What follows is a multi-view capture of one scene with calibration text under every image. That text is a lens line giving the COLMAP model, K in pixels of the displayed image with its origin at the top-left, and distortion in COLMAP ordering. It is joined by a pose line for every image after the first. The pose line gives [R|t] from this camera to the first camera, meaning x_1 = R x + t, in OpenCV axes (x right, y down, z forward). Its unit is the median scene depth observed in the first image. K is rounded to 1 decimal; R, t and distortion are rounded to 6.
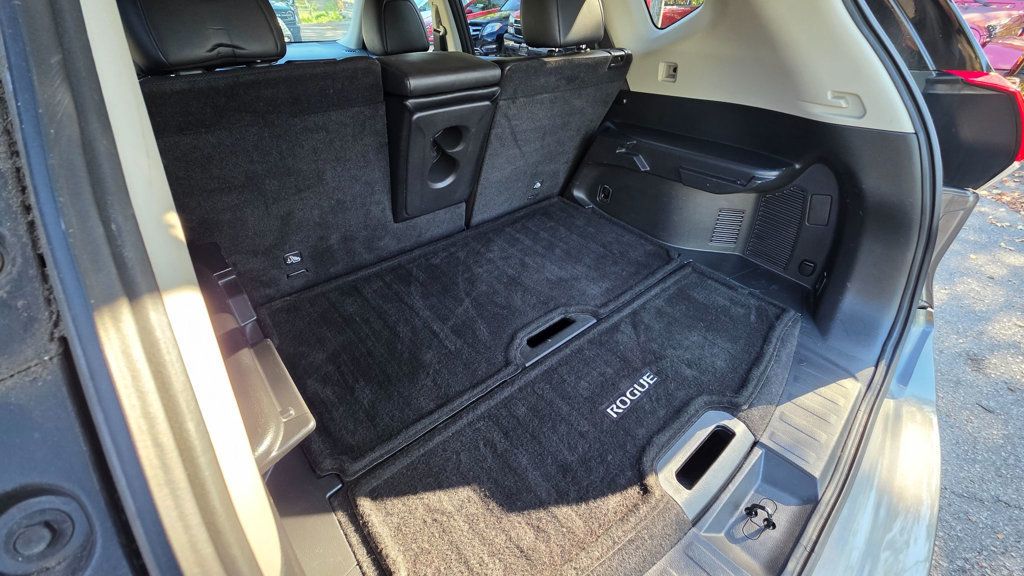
lens RADIAL K [[402.7, 0, 512.0], [0, 402.7, 288.0], [0, 0, 1]] dist [0.001514, 0.000143]
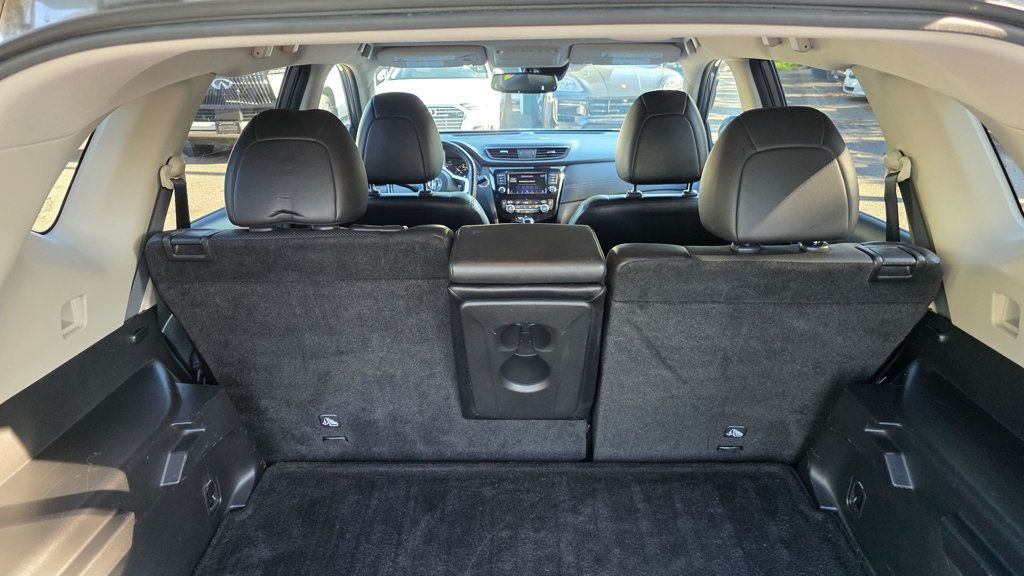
lens RADIAL K [[689.5, 0, 503.1], [0, 689.5, 294.1], [0, 0, 1]] dist [0.074663, -0.090791]
pose [[0.750234, 0.222914, -0.622461, 0.477334], [-0.380473, 0.915507, -0.130715, -0.228994], [0.540730, 0.334897, 0.771658, 0.013770]]
